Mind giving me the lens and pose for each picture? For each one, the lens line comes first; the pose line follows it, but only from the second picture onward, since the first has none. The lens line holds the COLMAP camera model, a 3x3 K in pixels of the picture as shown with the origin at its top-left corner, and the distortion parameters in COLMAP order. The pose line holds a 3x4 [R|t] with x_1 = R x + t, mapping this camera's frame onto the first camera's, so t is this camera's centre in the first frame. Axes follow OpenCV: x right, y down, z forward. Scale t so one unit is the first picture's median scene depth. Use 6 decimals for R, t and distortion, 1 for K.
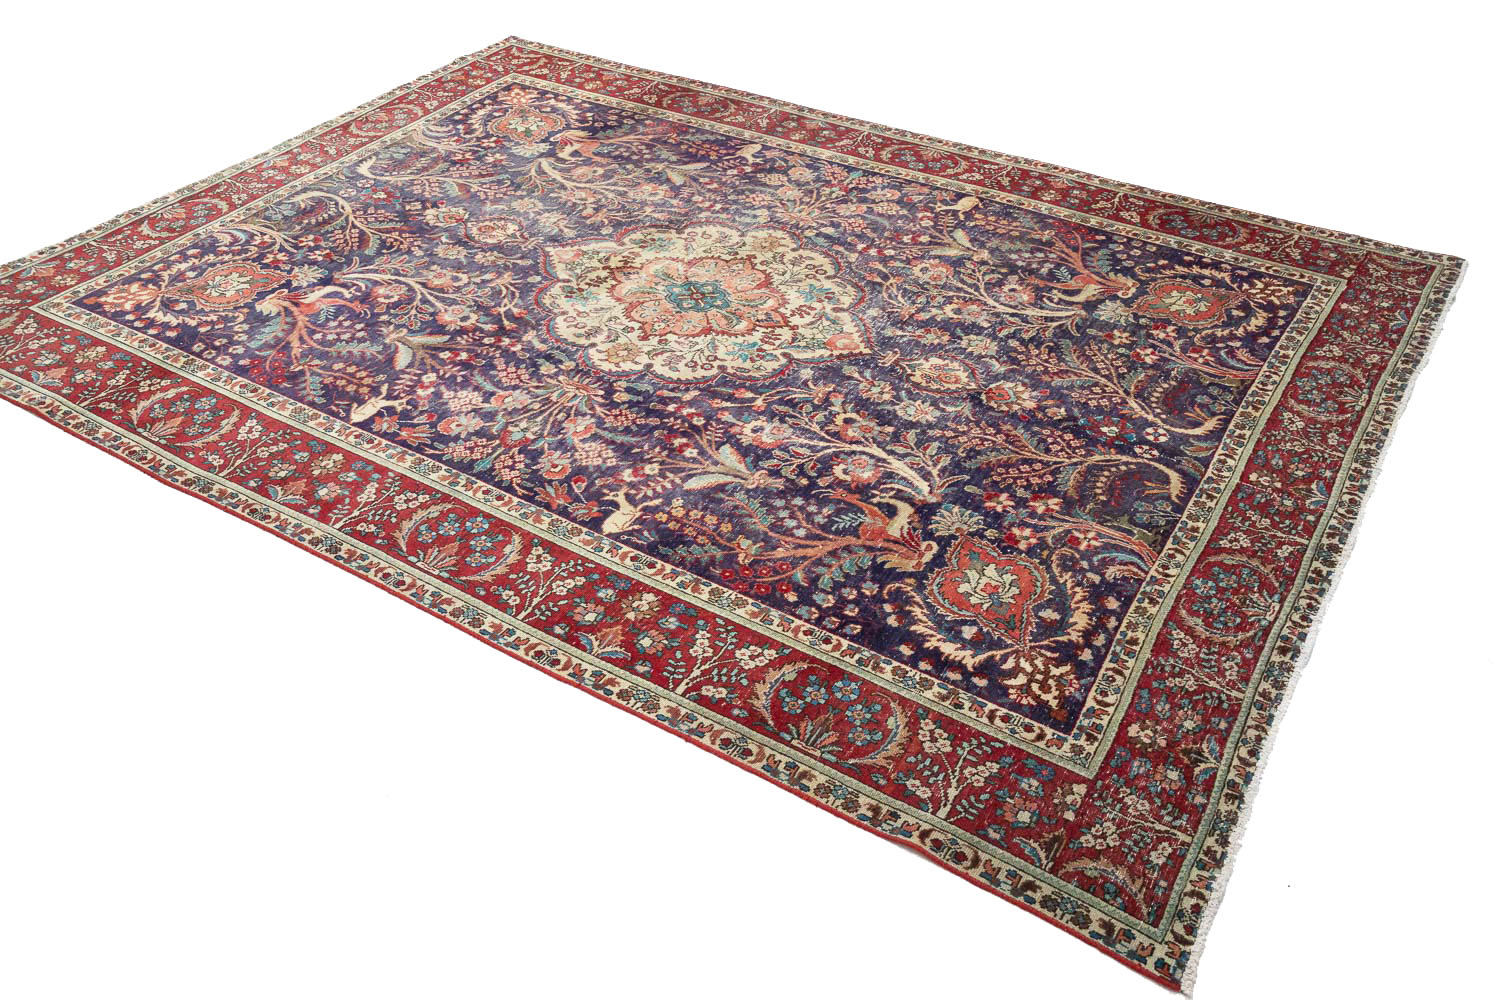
lens RADIAL K [[1240.8, 0, 744.9], [0, 1240.8, 495.3], [0, 0, 1]] dist [0.002077, -0.007651]
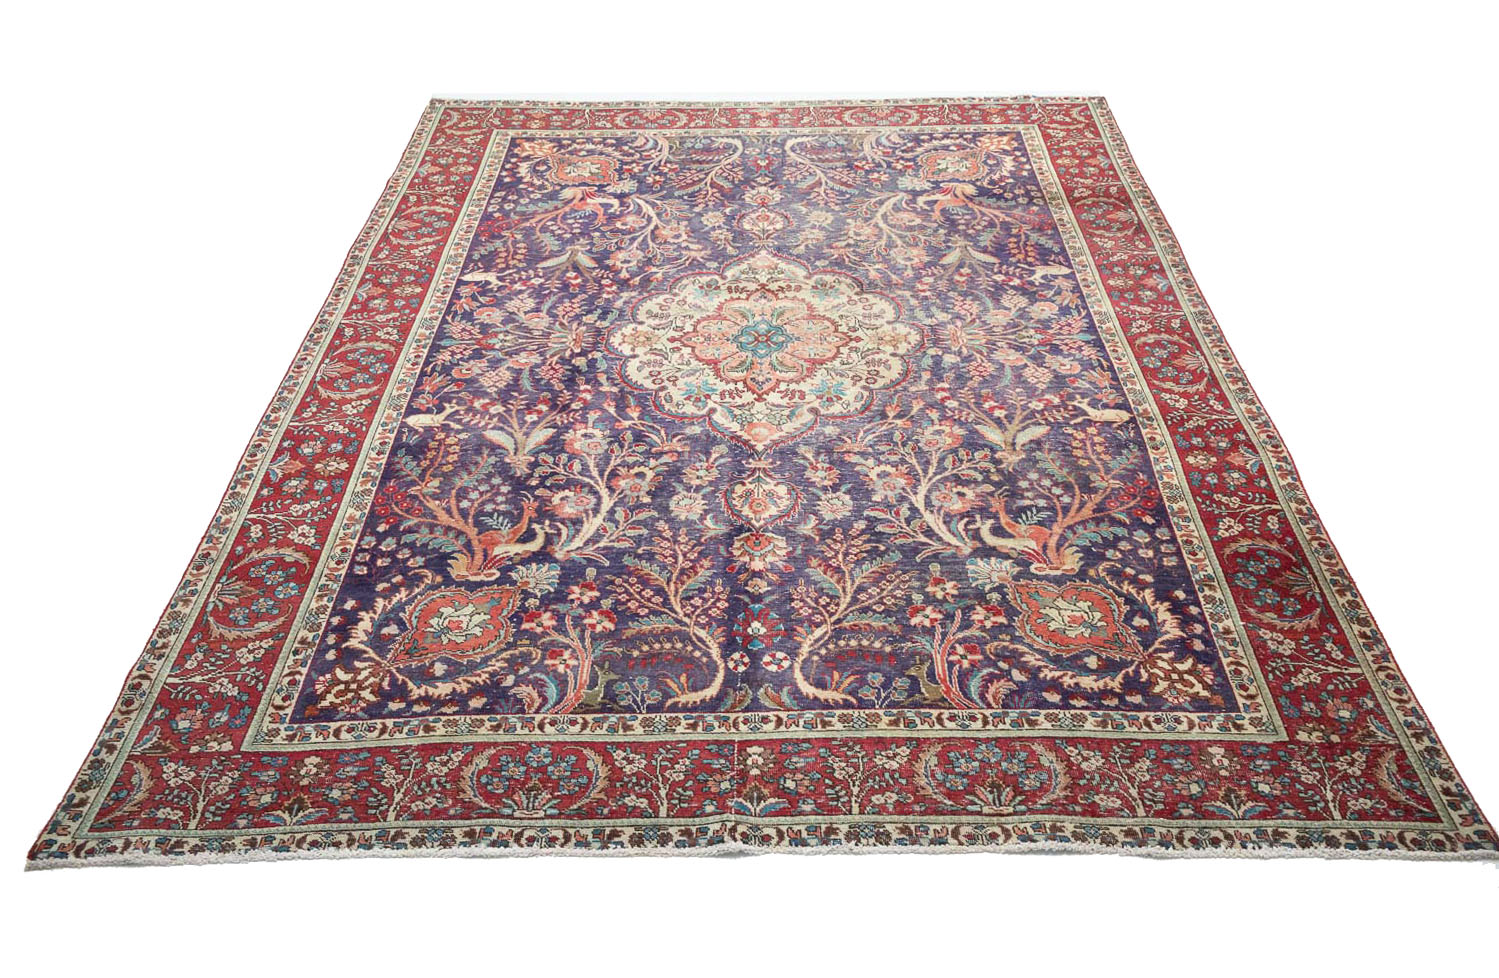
lens RADIAL K [[1270.8, 0, 749.5], [0, 1270.8, 489.0], [0, 0, 1]] dist [-0.004638, 0.006147]
pose [[0.541114, 0.525302, -0.656699, 0.787946], [-0.530819, 0.819030, 0.217763, -0.311284], [0.652248, 0.230754, 0.722029, 0.285574]]
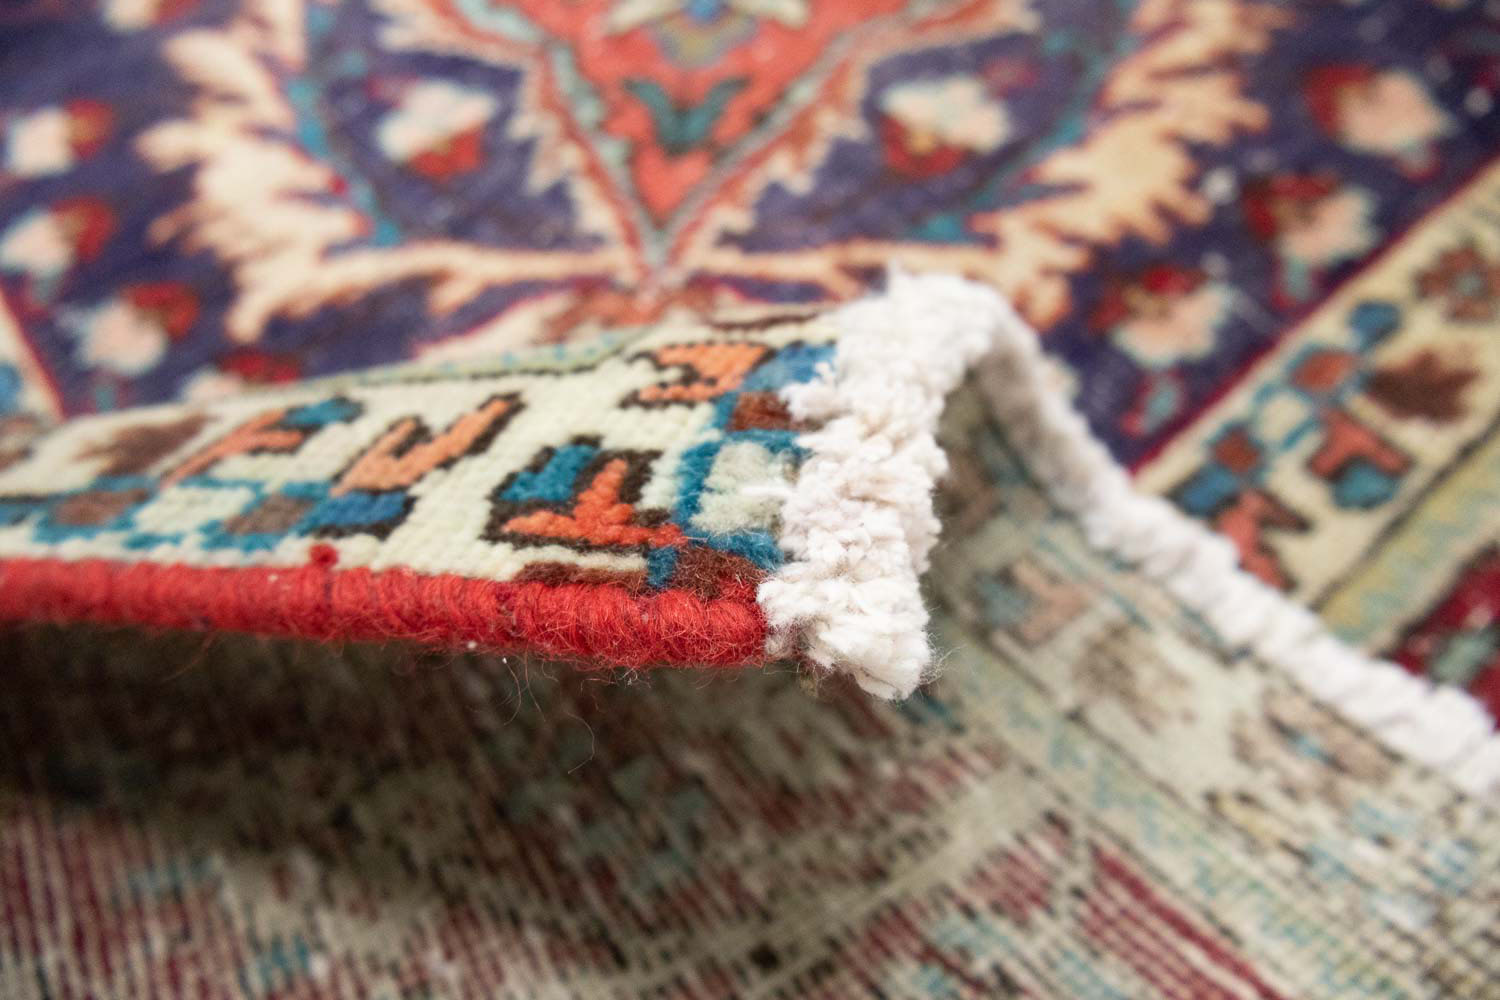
lens RADIAL K [[1284.8, 0, 734.8], [0, 1284.8, 475.3], [0, 0, 1]] dist [0.014604, -0.007218]
pose [[0.938022, 0.241146, -0.248924, 0.213229], [-0.157812, 0.936651, 0.312697, 0.072448], [0.308561, -0.254034, 0.916655, 0.645653]]
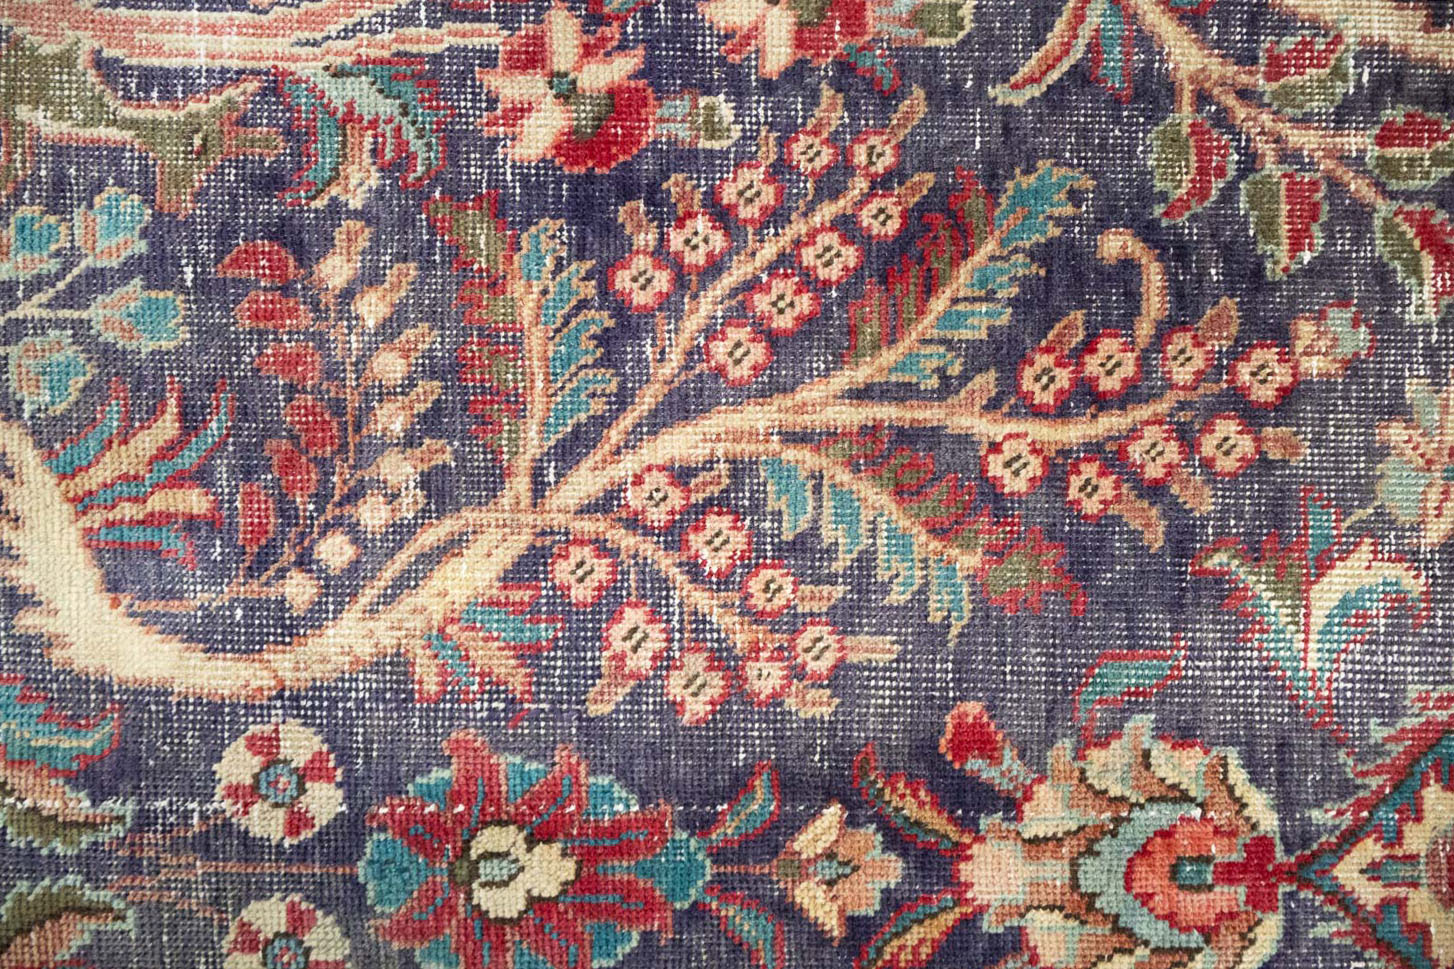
lens RADIAL K [[1202.7, 0, 722.0], [0, 1202.7, 480.0], [0, 0, 1]] dist [0.002077, -0.007651]
pose [[0.838952, -0.543144, 0.033990, -0.323995], [0.318229, 0.540291, 0.778984, -0.470007], [-0.441464, -0.642713, 0.626122, 1.188641]]
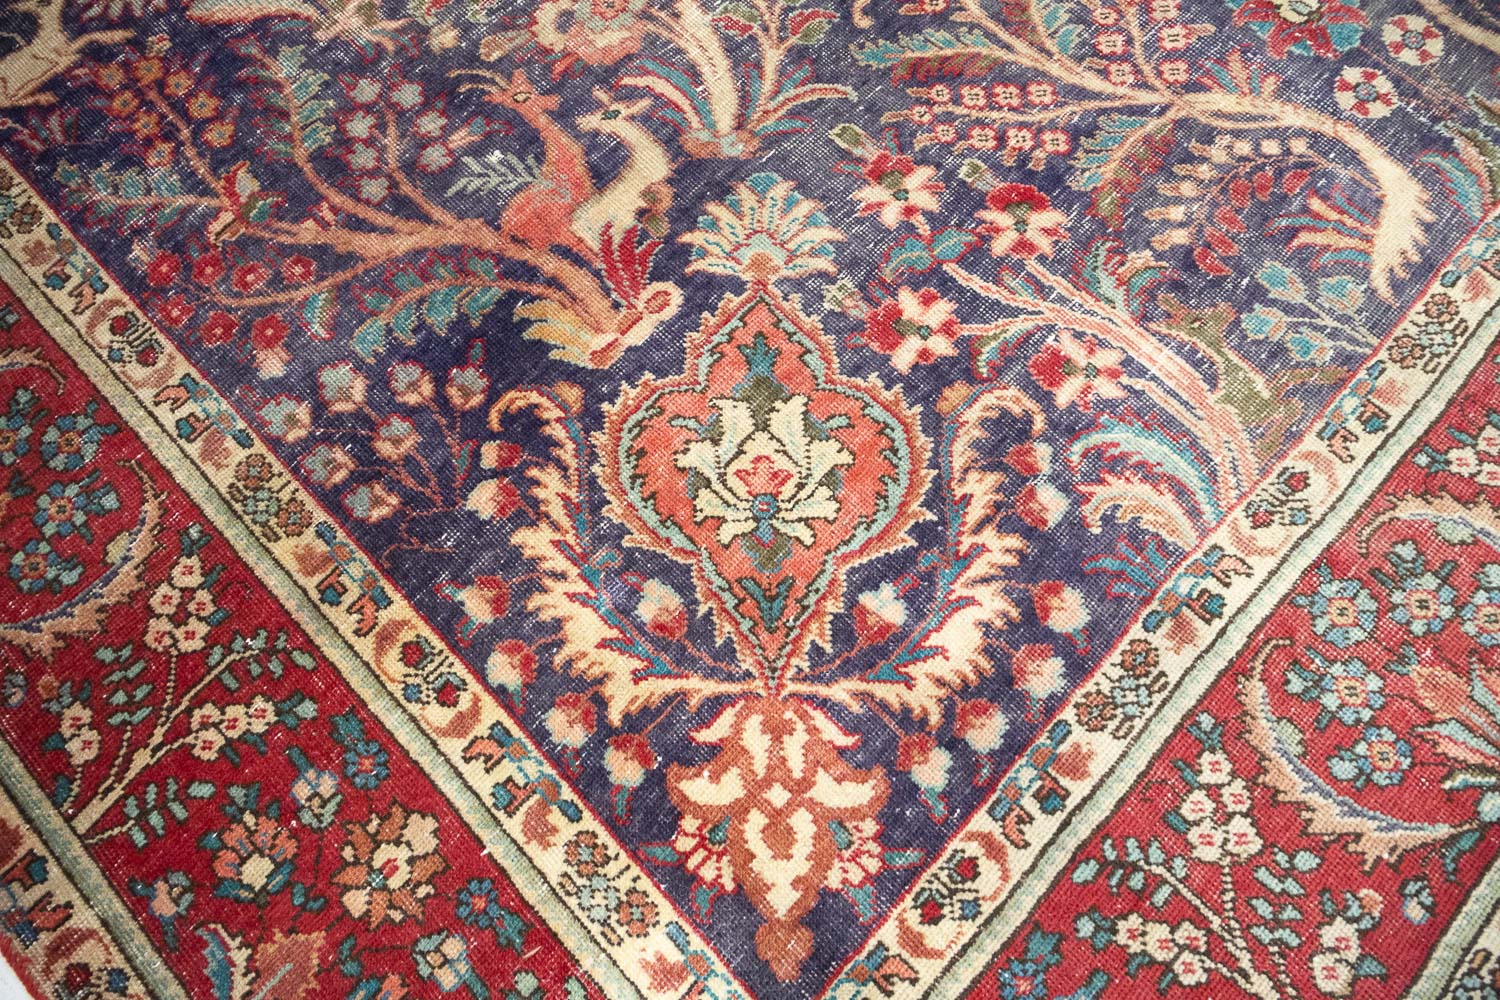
lens RADIAL K [[1240.8, 0, 744.9], [0, 1240.8, 495.3], [0, 0, 1]] dist [0.002077, -0.007651]
pose [[-0.974815, -0.175564, 0.137522, -0.291220], [0.181859, -0.268866, 0.945853, -0.735456], [-0.129083, 0.947042, 0.294023, 1.329482]]
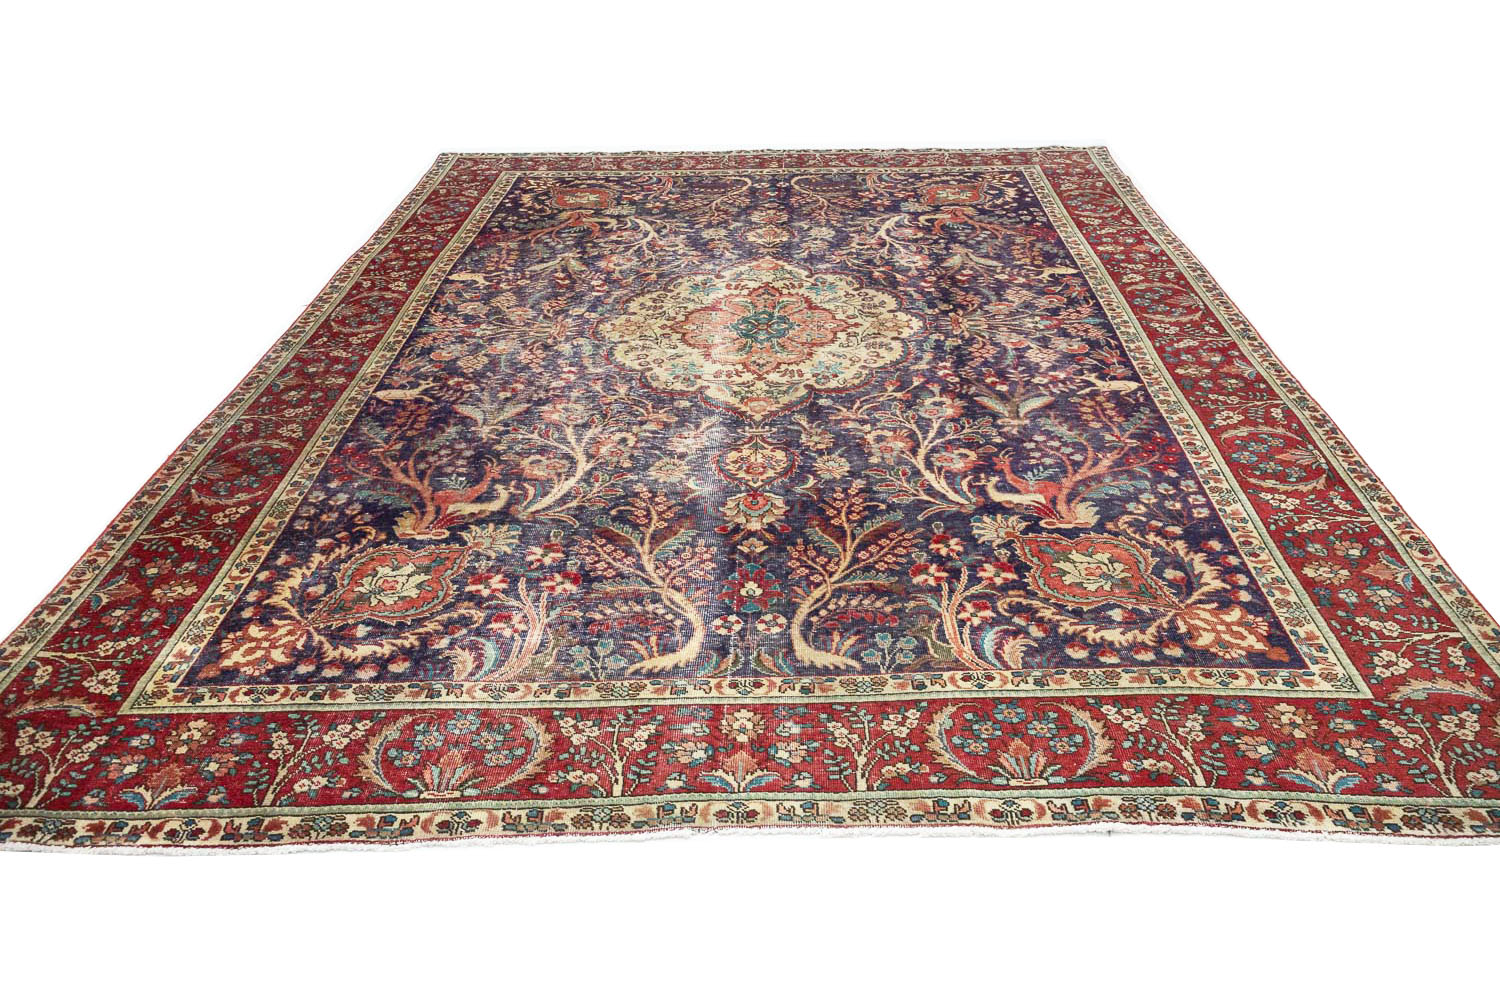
lens RADIAL K [[1276.2, 0, 730.1], [0, 1276.2, 466.8], [0, 0, 1]] dist [0.001703, -0.012433]
pose [[-0.514066, -0.396632, 0.760538, -0.927084], [0.560556, 0.515779, 0.647880, -0.854821], [-0.649240, 0.759378, -0.042811, 1.261889]]
